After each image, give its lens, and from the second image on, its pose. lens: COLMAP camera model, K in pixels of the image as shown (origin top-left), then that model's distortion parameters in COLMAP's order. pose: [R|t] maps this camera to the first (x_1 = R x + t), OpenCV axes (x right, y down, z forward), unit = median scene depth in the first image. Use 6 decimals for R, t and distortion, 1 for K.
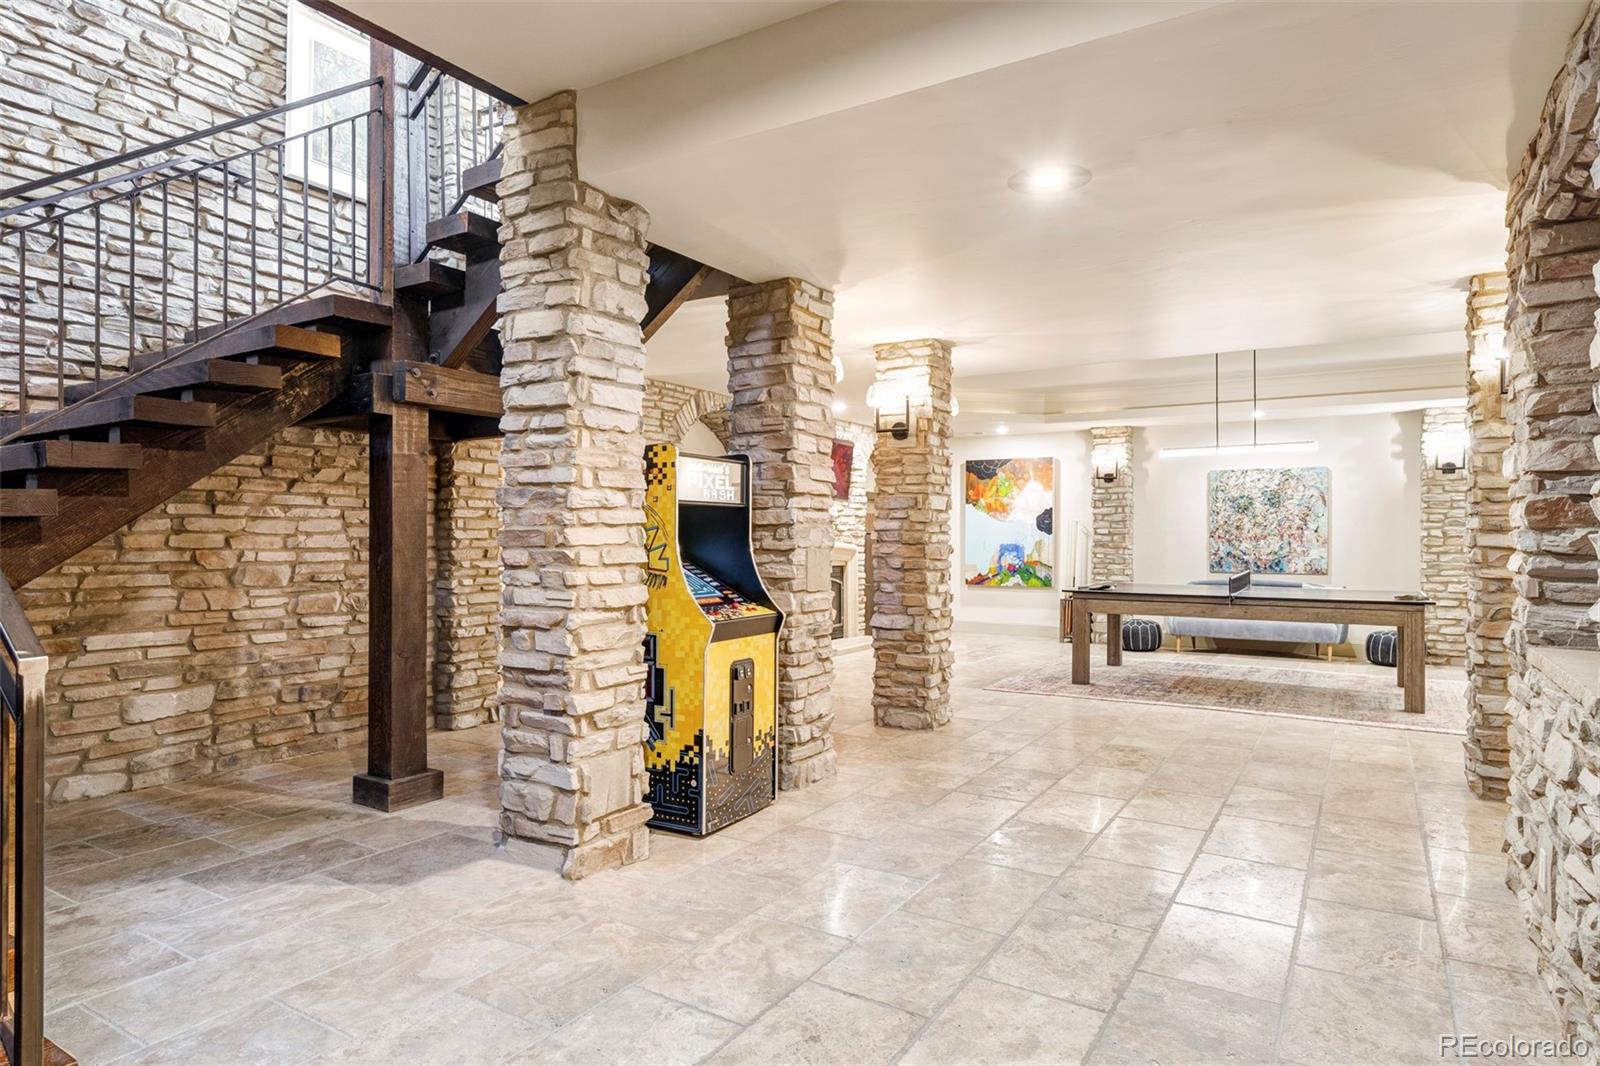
lens RADIAL K [[911.9, 0, 750.3], [0, 911.9, 542.3], [0, 0, 1]] dist [-0.002975, -0.000897]
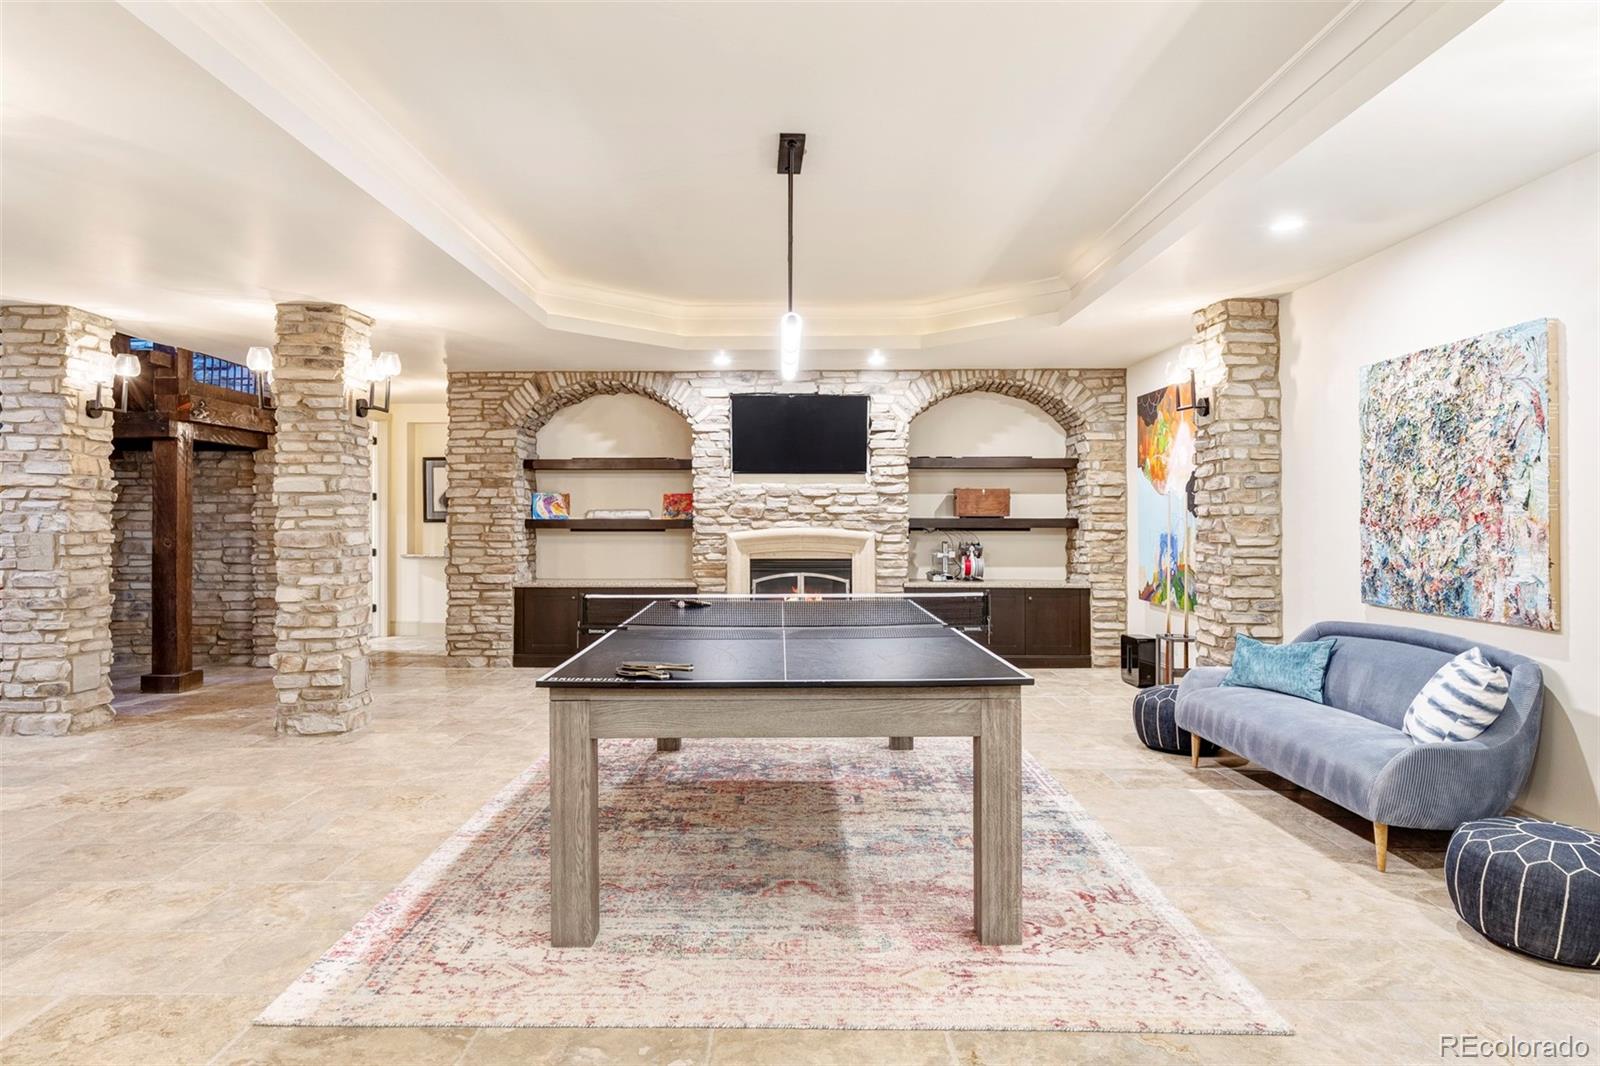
lens RADIAL K [[911.9, 0, 793.0], [0, 911.9, 522.5], [0, 0, 1]] dist [-0.002975, -0.000897]
pose [[0.551402, 0.000478, -0.834239, 0.723667], [-0.003804, 0.999991, -0.001941, -0.003599], [0.834231, 0.004244, 0.551399, 0.544755]]
